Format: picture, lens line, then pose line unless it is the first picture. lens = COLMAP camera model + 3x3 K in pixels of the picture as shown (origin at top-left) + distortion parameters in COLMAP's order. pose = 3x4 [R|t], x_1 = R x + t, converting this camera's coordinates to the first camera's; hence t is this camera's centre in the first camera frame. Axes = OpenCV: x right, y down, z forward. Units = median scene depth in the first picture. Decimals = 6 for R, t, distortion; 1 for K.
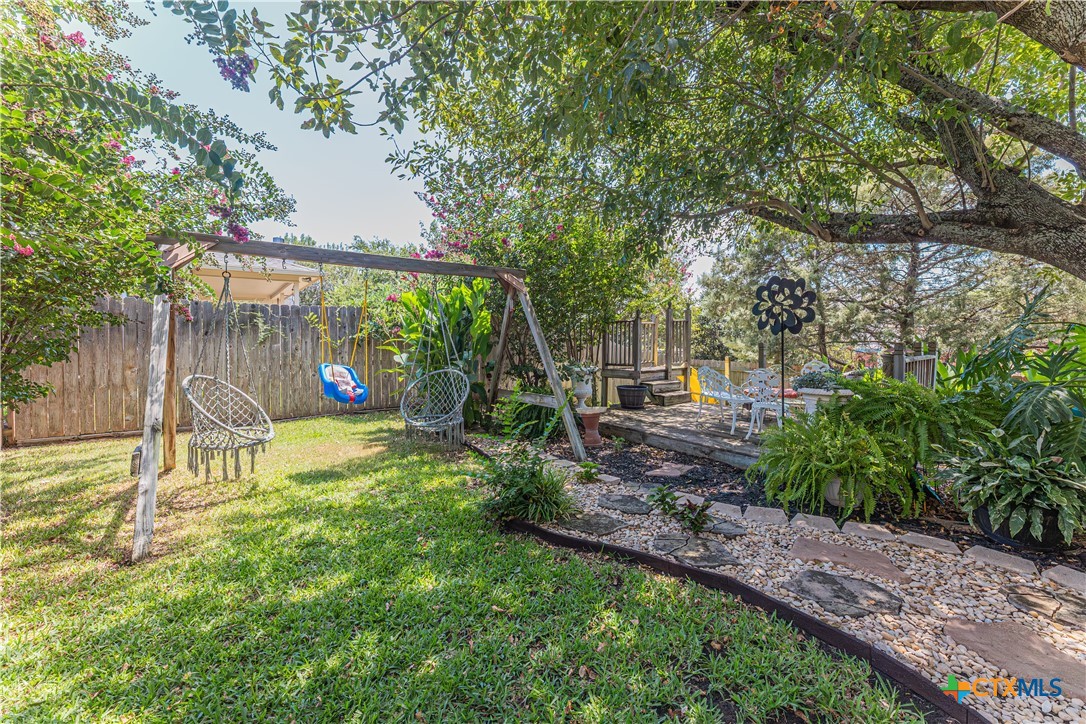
lens RADIAL K [[443.6, 0, 543.4], [0, 443.6, 360.7], [0, 0, 1]] dist [-0.004925, -0.000538]
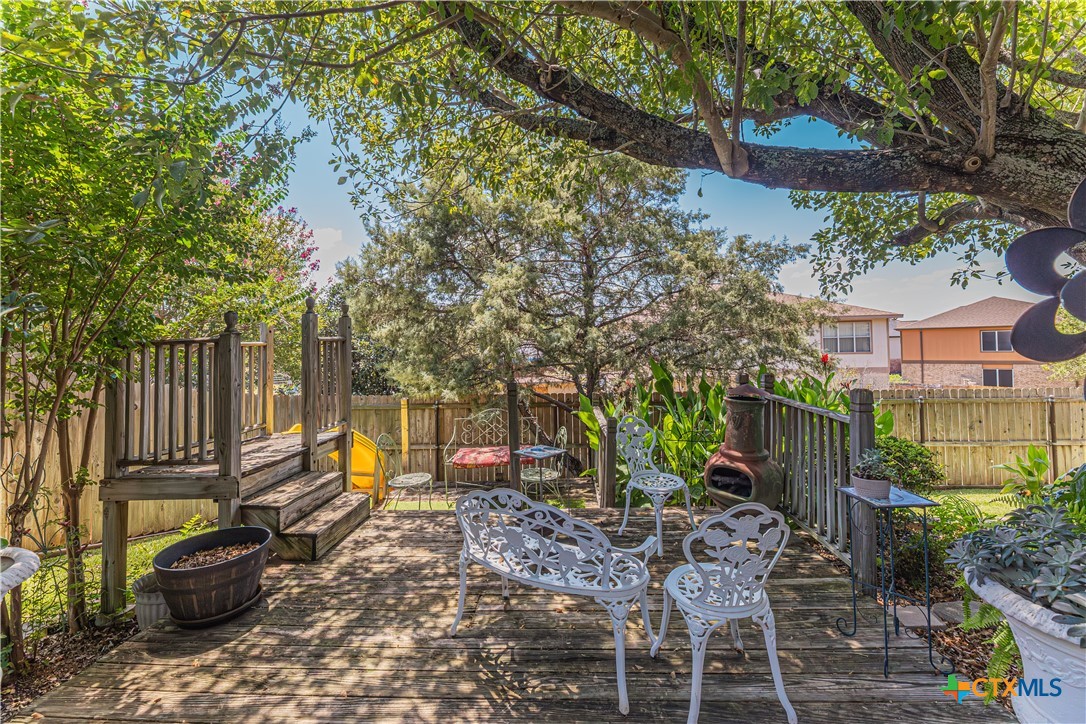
lens RADIAL K [[443.6, 0, 544.0], [0, 443.6, 358.8], [0, 0, 1]] dist [-0.004925, -0.000538]
pose [[0.681574, -0.000677, 0.731749, 0.114312], [0.012385, 0.999867, -0.010611, -0.065978], [-0.731644, 0.016295, 0.681492, 0.519564]]
